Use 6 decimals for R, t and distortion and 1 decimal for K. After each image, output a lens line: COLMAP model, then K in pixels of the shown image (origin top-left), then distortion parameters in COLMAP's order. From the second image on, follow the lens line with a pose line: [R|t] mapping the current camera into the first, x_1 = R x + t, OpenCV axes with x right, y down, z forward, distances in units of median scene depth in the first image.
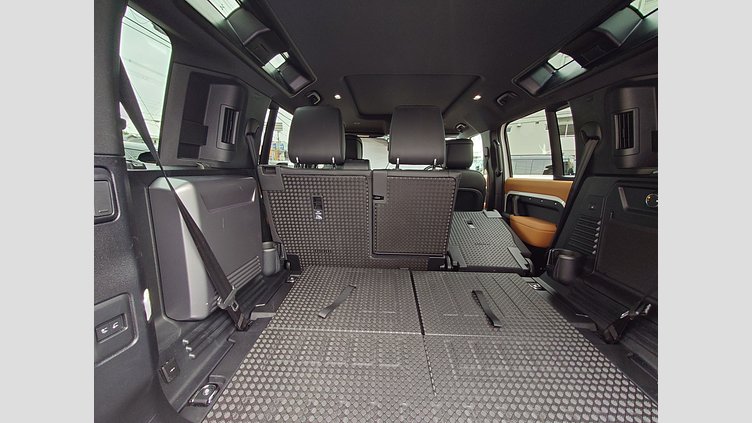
lens RADIAL K [[255.5, 0, 375.2], [0, 255.5, 213.2], [0, 0, 1]] dist [-0.002222, 0.000045]
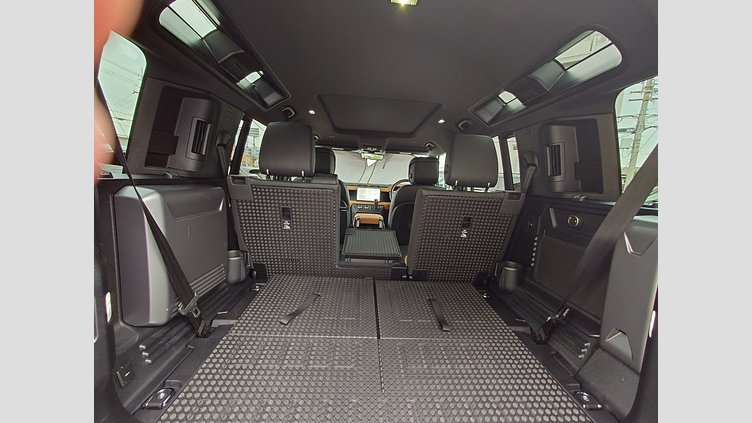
lens RADIAL K [[256.4, 0, 376.0], [0, 256.4, 212.7], [0, 0, 1]] dist [-0.001454, 0.000514]
pose [[0.995209, 0.030593, 0.092862, 0.058500], [-0.026555, 0.998660, -0.044417, -0.009553], [-0.094097, 0.041738, 0.994688, -0.101700]]
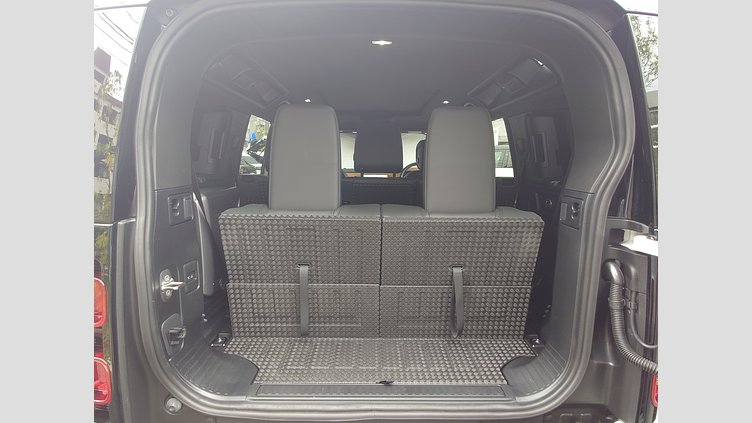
lens RADIAL K [[359.7, 0, 374.8], [0, 359.7, 210.3], [0, 0, 1]] dist [0.000416, 0.000065]
pose [[0.998895, -0.010628, 0.045789, 0.093675], [0.011775, 0.999622, -0.024854, 0.018394], [-0.045508, 0.025366, 0.998642, -0.794295]]
